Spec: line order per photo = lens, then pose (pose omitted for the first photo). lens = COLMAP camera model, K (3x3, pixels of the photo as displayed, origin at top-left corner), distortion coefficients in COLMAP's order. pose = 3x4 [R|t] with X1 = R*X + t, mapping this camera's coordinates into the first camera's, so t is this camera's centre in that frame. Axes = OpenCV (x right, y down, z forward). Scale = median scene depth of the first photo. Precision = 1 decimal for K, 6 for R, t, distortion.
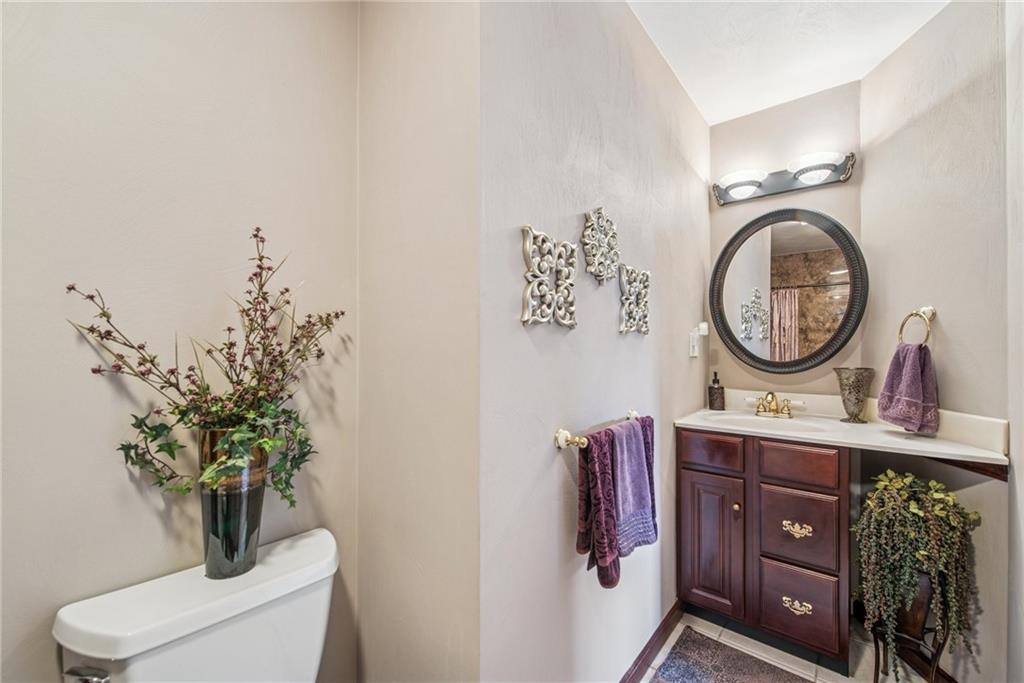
lens RADIAL K [[425.3, 0, 512.4], [0, 425.3, 351.0], [0, 0, 1]] dist [0.000266, -0.000098]
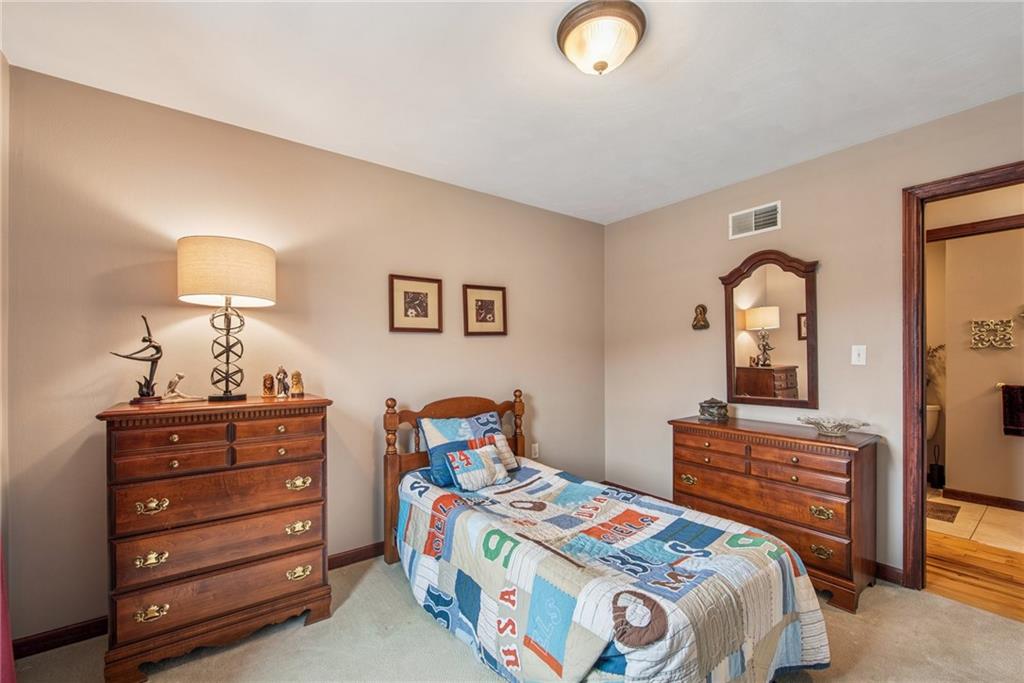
lens RADIAL K [[425.3, 0, 512.4], [0, 425.3, 351.0], [0, 0, 1]] dist [0.000266, -0.000098]
pose [[-0.229152, -0.012068, -0.973316, 4.305024], [-0.001494, 0.999926, -0.012046, 0.006426], [0.973390, -0.001306, -0.229153, -1.857767]]
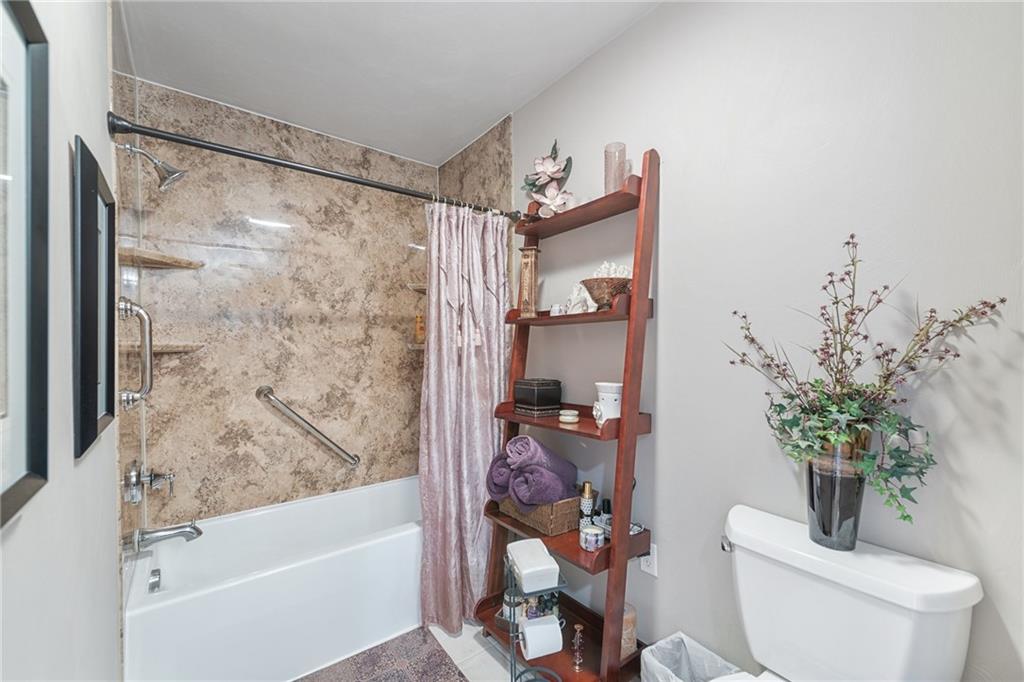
lens RADIAL K [[409.4, 0, 512.9], [0, 409.4, 348.1], [0, 0, 1]] dist [-0.000630, -0.000035]
pose [[-0.206263, -0.001037, -0.978496, 0.536829], [-0.002258, 0.999997, -0.000584, -0.004310], [0.978494, 0.002089, -0.206265, 0.358111]]
